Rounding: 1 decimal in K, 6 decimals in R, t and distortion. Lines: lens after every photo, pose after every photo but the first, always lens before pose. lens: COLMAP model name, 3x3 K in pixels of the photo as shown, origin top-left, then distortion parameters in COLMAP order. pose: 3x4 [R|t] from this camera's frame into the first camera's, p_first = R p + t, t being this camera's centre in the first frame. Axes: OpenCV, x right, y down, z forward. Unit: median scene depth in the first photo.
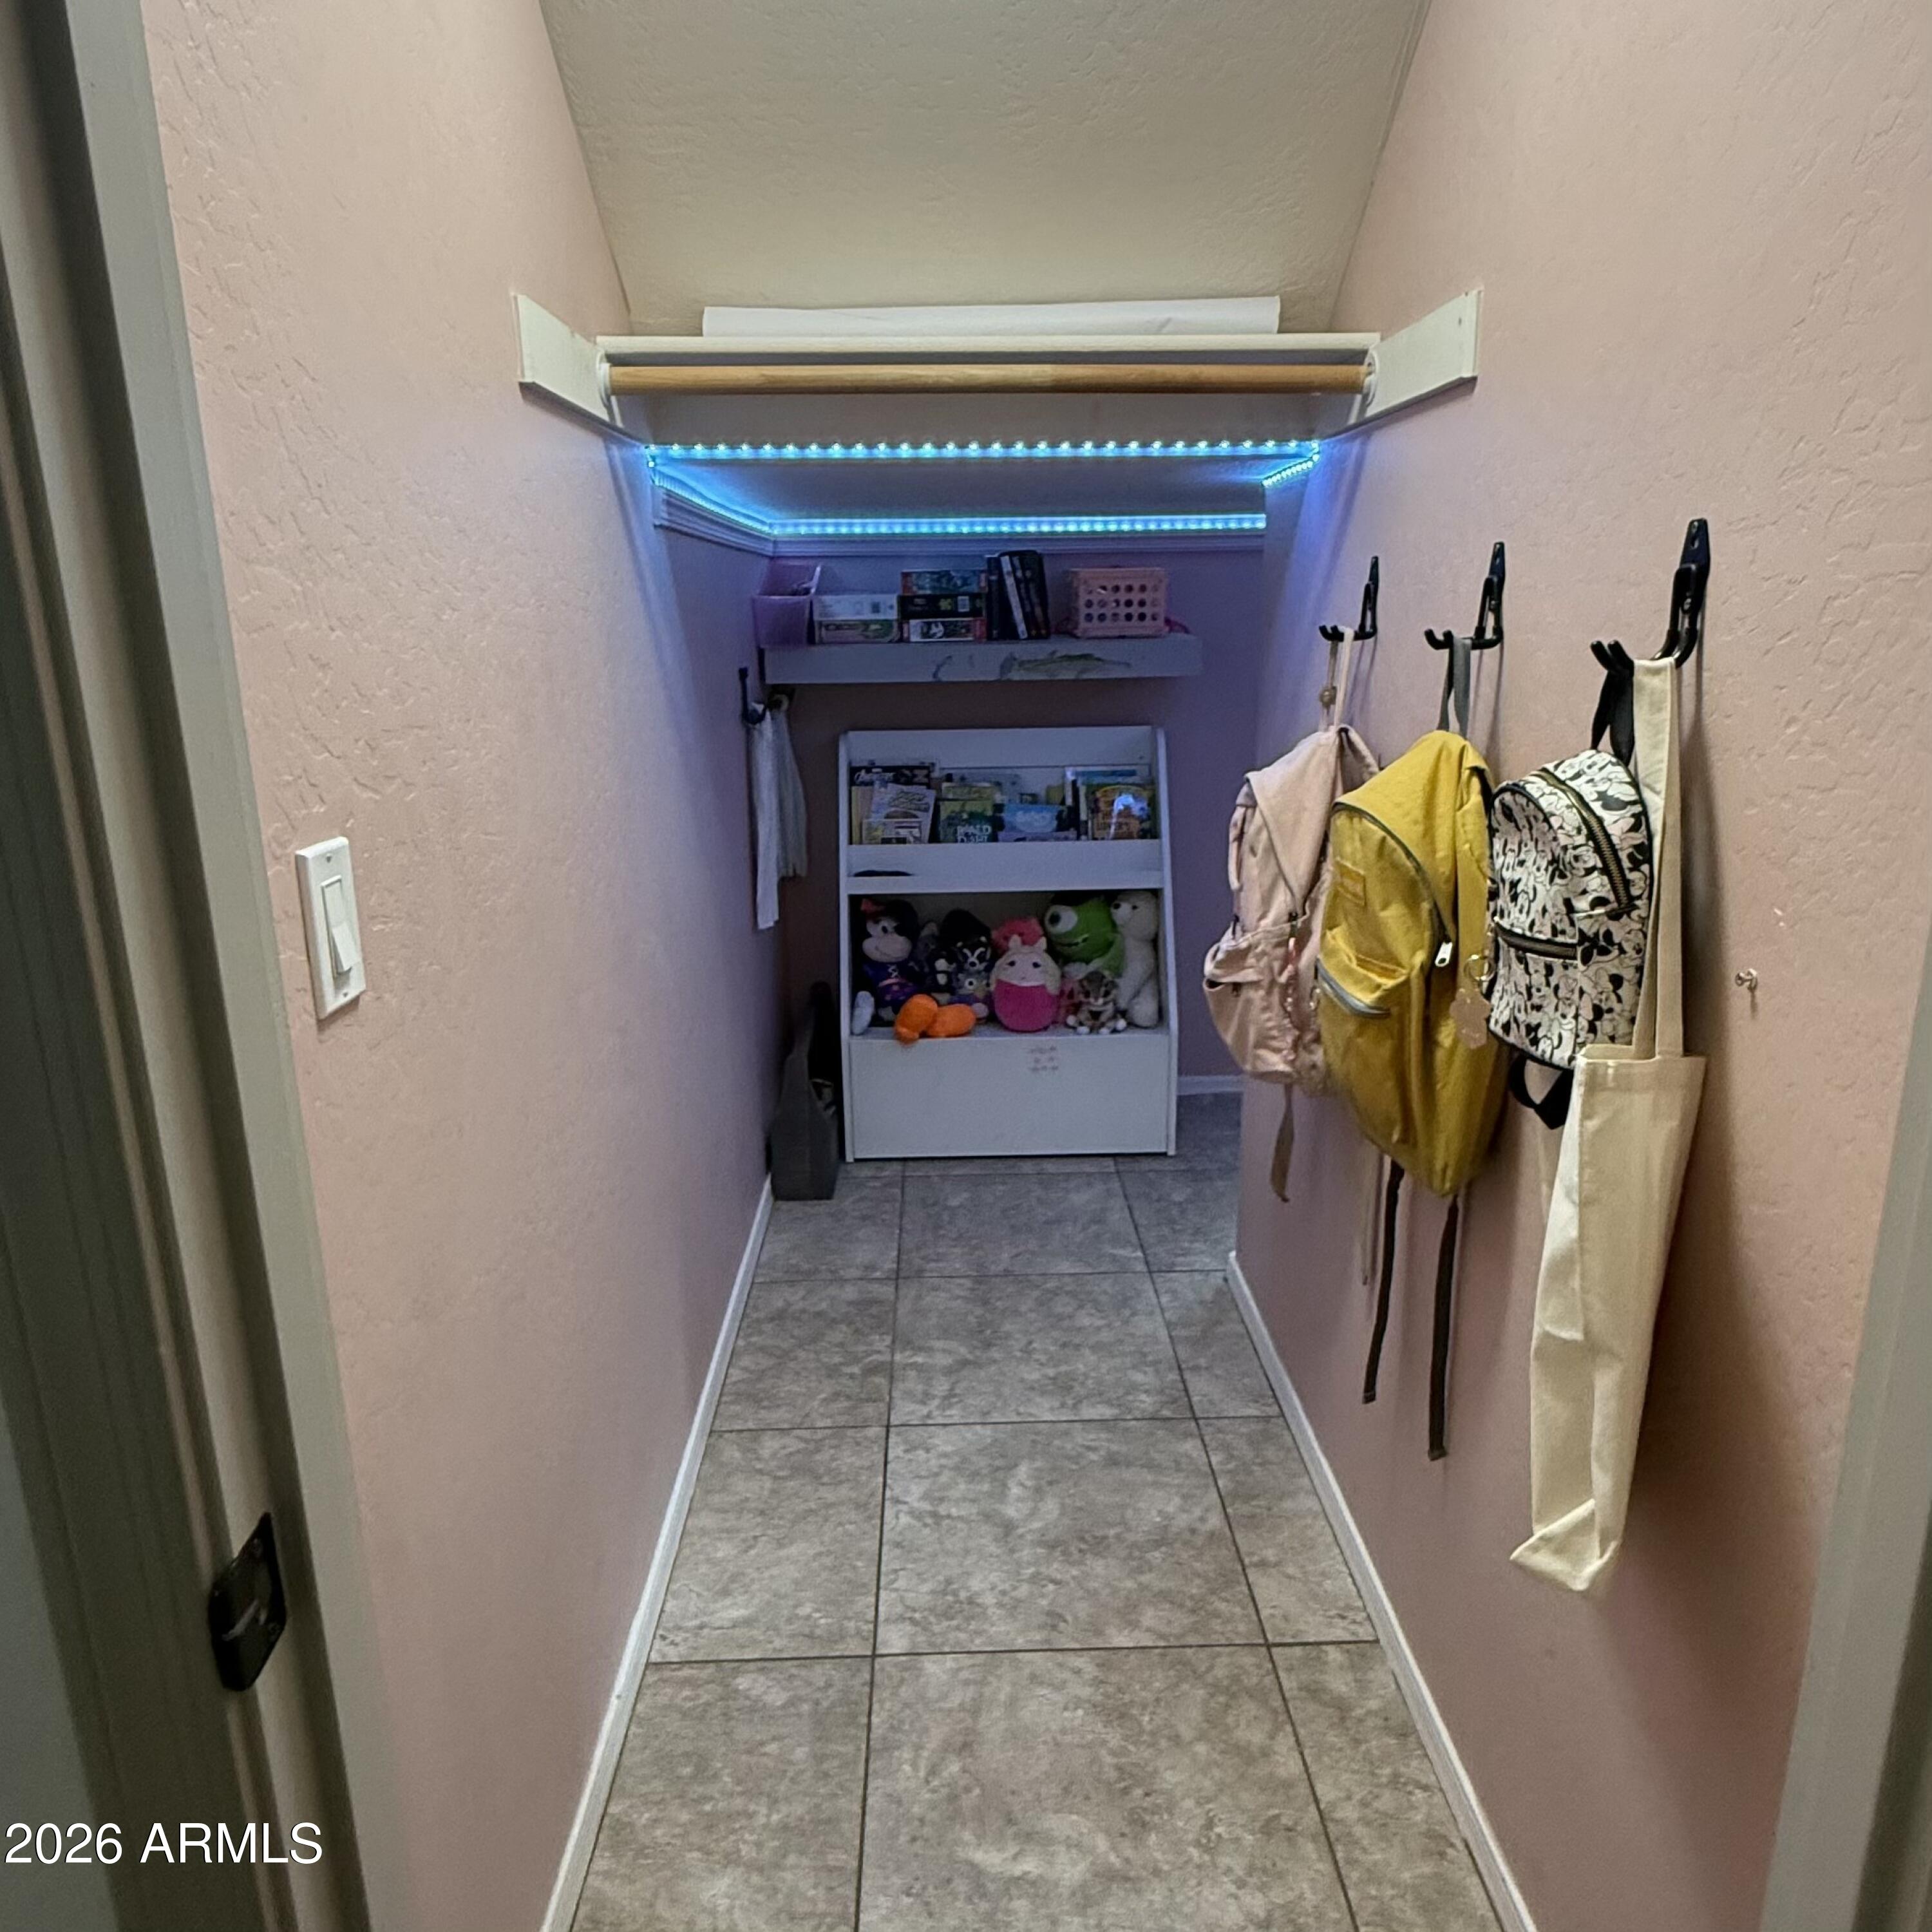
lens RADIAL K [[1351.1, 0, 955.4], [0, 1351.1, 959.3], [0, 0, 1]] dist [-0.006420, -0.001112]
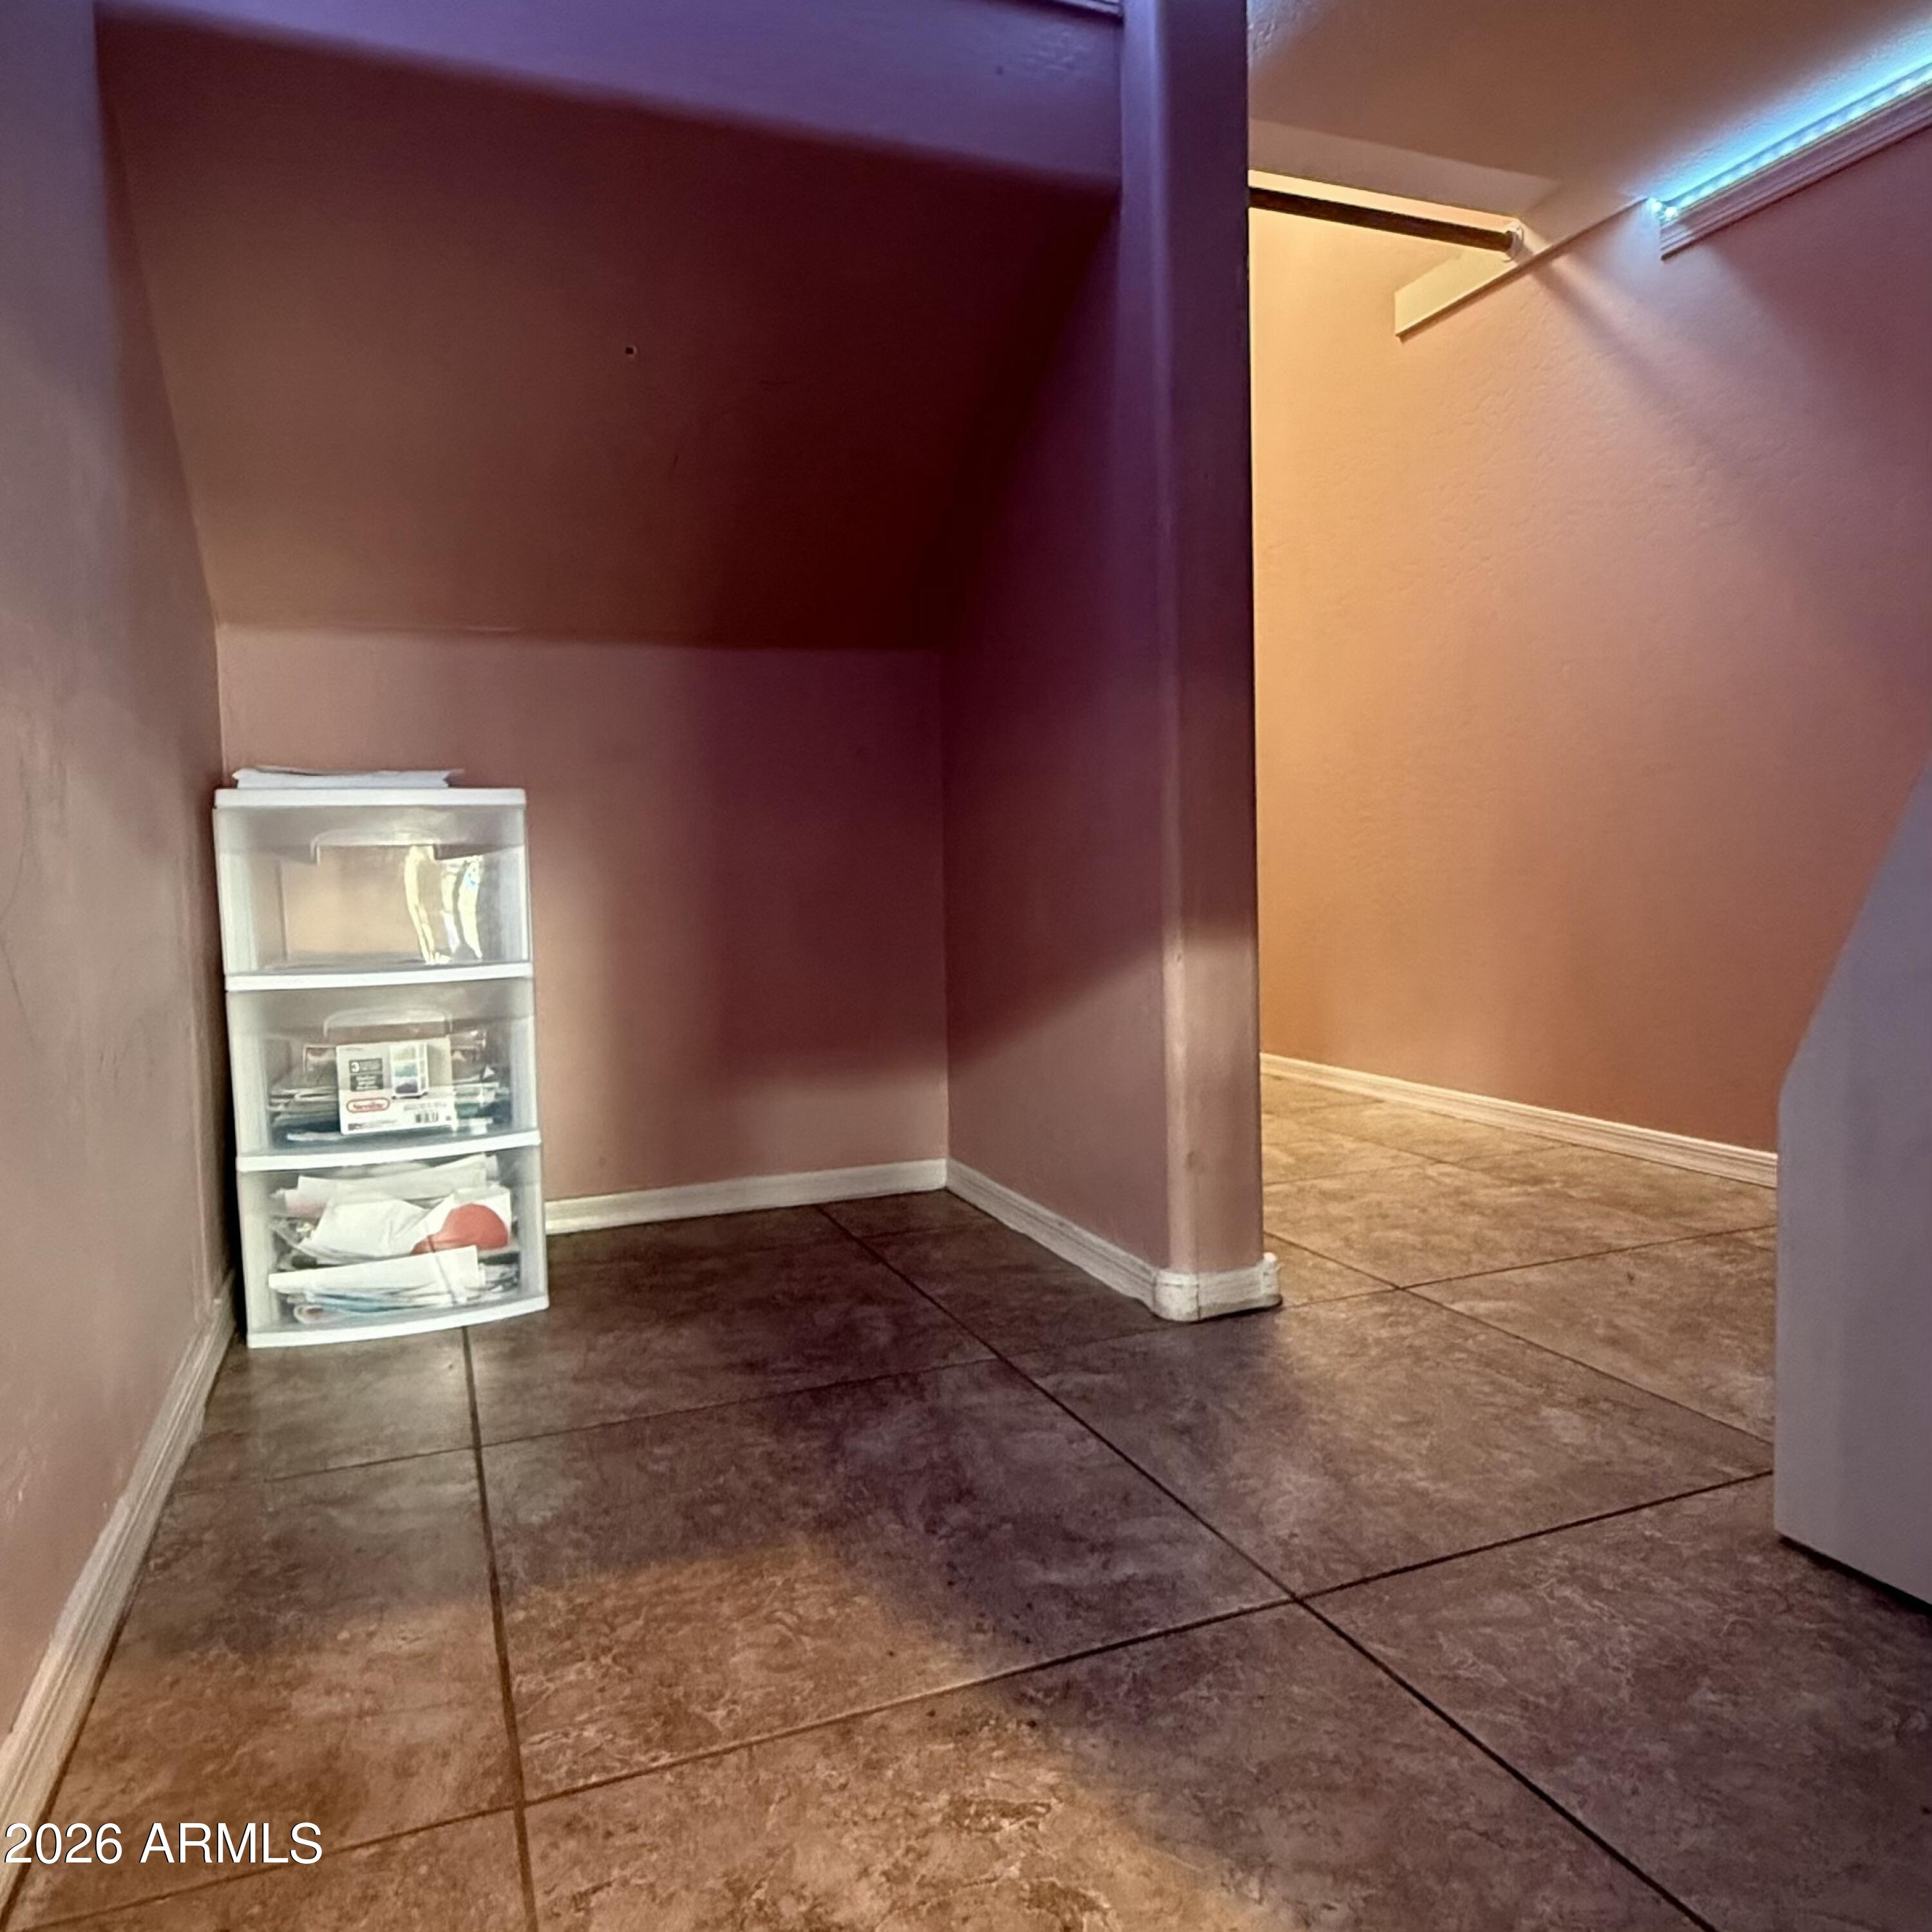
lens RADIAL K [[1351.1, 0, 955.4], [0, 1351.1, 959.3], [0, 0, 1]] dist [-0.006420, -0.001112]
pose [[-0.932959, 0.066246, -0.353836, 0.431805], [-0.048577, 0.950763, 0.306087, -0.059185], [0.356691, 0.302755, -0.883805, 1.167088]]
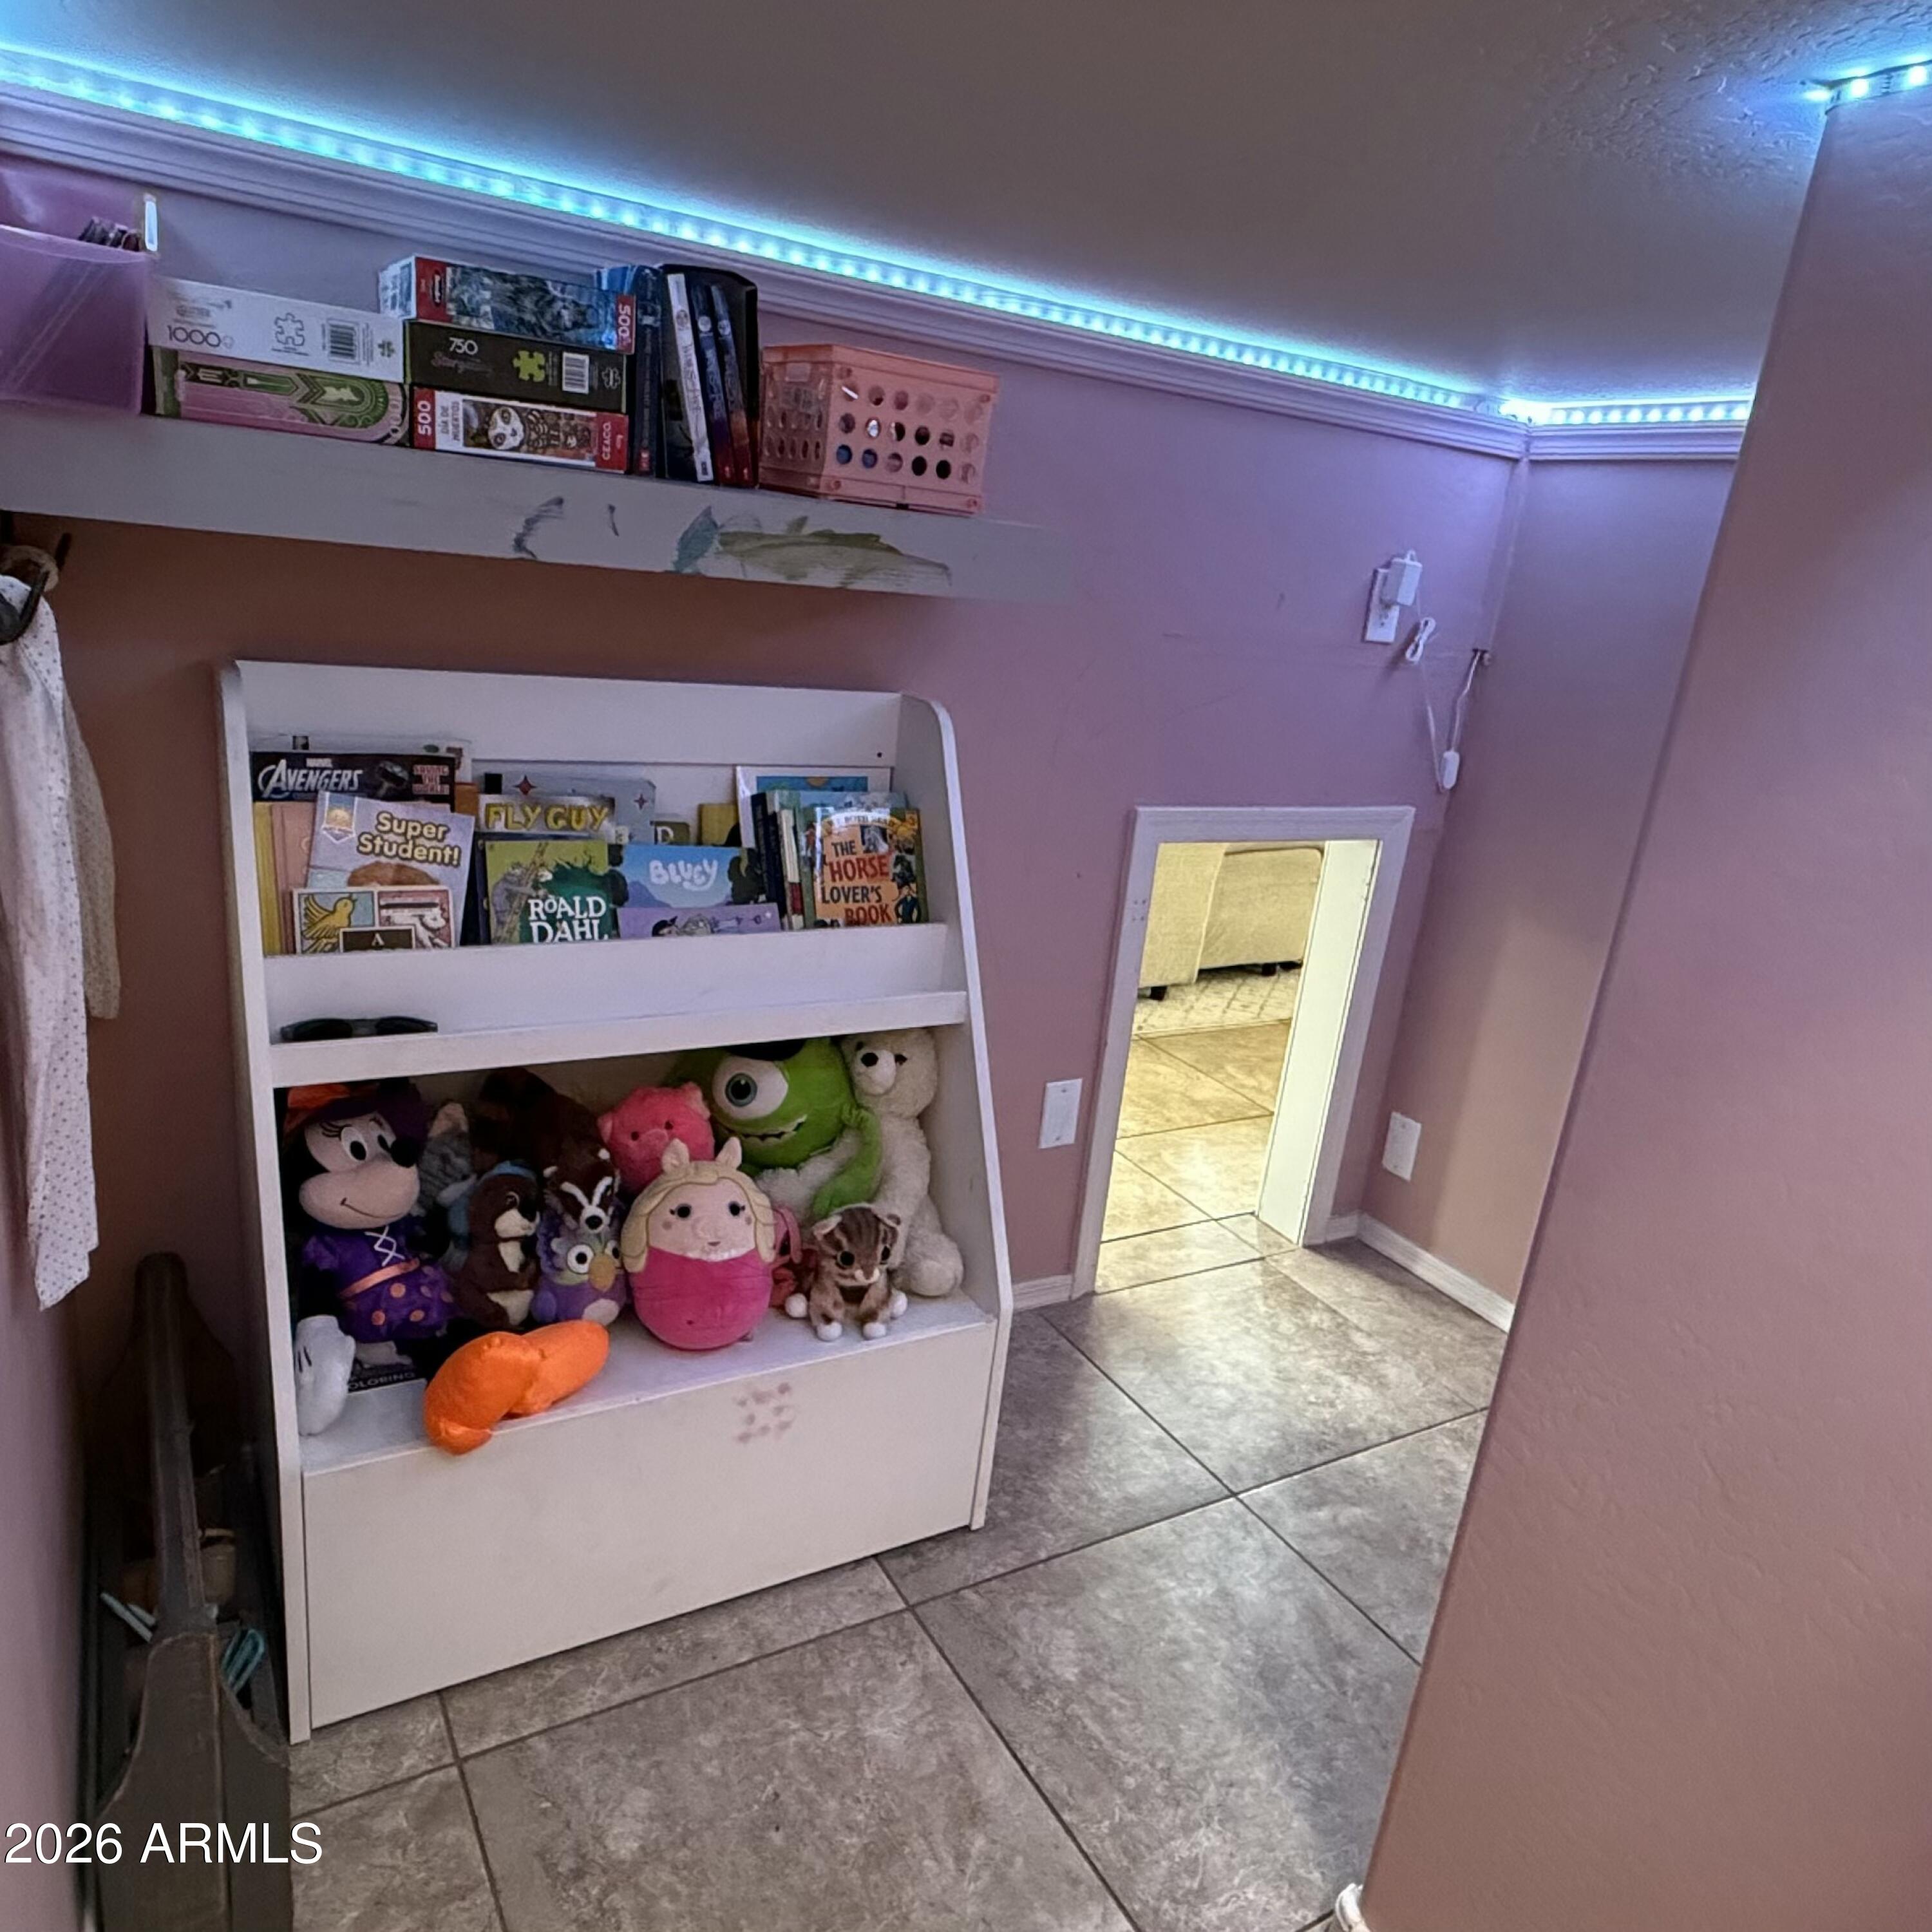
lens RADIAL K [[1351.1, 0, 955.4], [0, 1351.1, 959.3], [0, 0, 1]] dist [-0.006420, -0.001112]
pose [[0.860407, -0.038821, 0.508126, -0.106065], [0.007290, 0.997930, 0.063897, -0.109105], [-0.509555, -0.051273, 0.858909, 0.568252]]
